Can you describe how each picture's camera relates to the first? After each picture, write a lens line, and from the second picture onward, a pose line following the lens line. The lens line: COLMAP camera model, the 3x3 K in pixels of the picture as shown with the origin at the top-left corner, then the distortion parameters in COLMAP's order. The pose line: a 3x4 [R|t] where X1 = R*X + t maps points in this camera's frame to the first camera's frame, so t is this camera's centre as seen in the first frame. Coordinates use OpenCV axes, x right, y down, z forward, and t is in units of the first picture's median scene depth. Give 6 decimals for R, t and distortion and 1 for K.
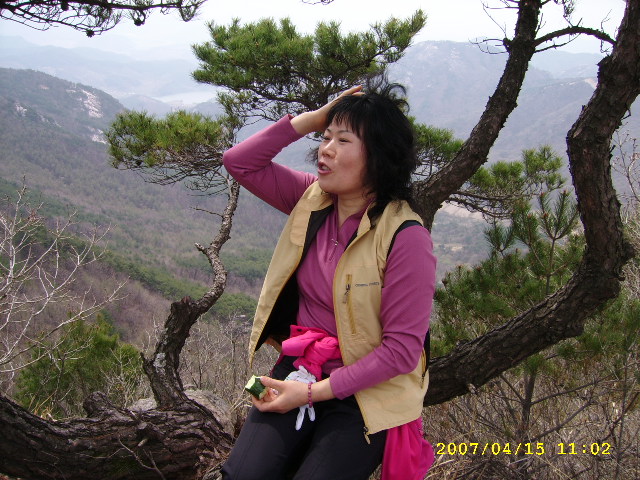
lens RADIAL K [[706.5, 0, 320.9], [0, 706.5, 236.9], [0, 0, 1]] dist [-0.111082, 0.000000]
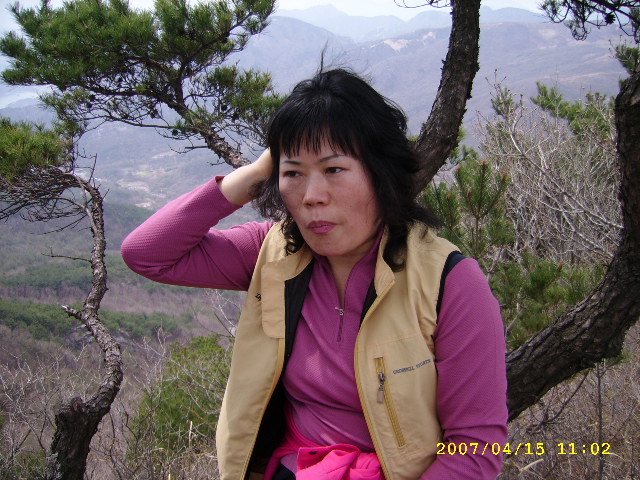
lens RADIAL K [[706.5, 0, 324.2], [0, 706.5, 238.7], [0, 0, 1]] dist [-0.111082, 0.000000]
pose [[0.954091, -0.153191, 0.257377, -0.073280], [0.144981, 0.988135, 0.050698, -0.043083], [-0.262089, -0.011056, 0.964980, 0.193202]]
